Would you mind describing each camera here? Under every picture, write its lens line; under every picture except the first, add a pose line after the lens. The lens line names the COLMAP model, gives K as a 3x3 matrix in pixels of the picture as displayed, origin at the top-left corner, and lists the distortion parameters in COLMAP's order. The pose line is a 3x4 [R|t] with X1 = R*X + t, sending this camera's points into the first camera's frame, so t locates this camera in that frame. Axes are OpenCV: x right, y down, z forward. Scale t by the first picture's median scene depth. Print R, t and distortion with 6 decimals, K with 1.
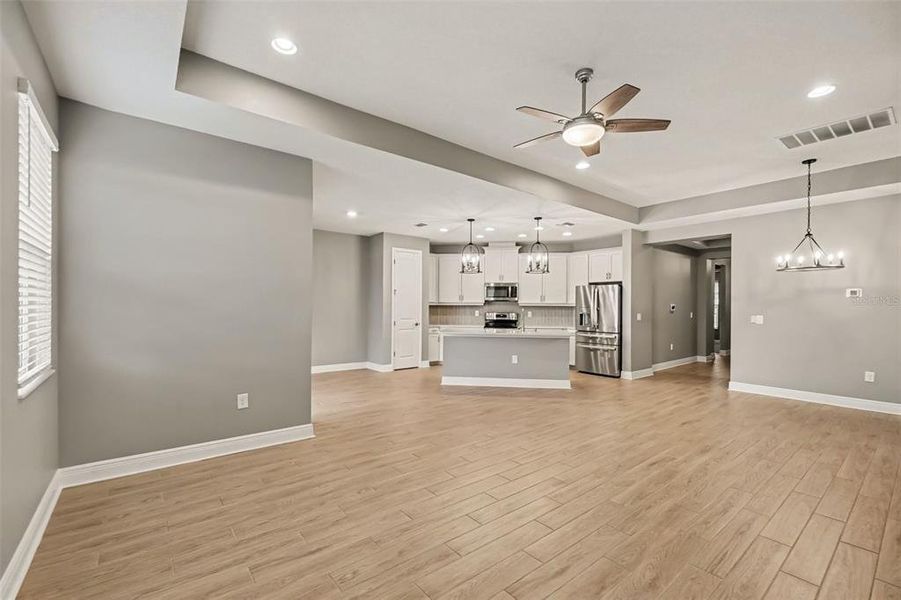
lens RADIAL K [[391.1, 0, 446.7], [0, 391.1, 308.0], [0, 0, 1]] dist [-0.000804, 0.000043]
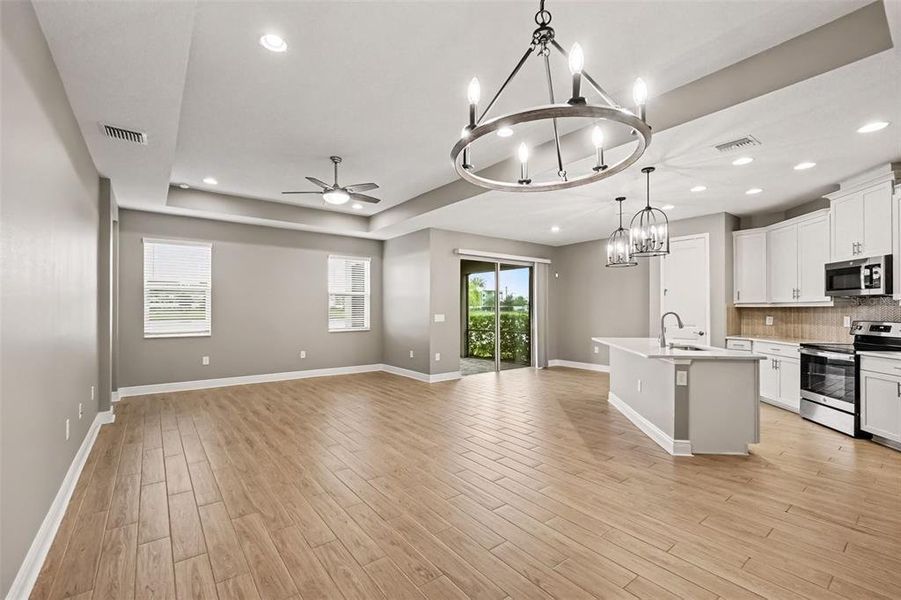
lens RADIAL K [[391.1, 0, 446.7], [0, 391.1, 308.0], [0, 0, 1]] dist [-0.000804, 0.000043]
pose [[-0.025452, -0.010758, -0.999618, 0.867565], [-0.007004, 0.999919, -0.010583, 0.005758], [0.999652, 0.006732, -0.025525, 0.679471]]
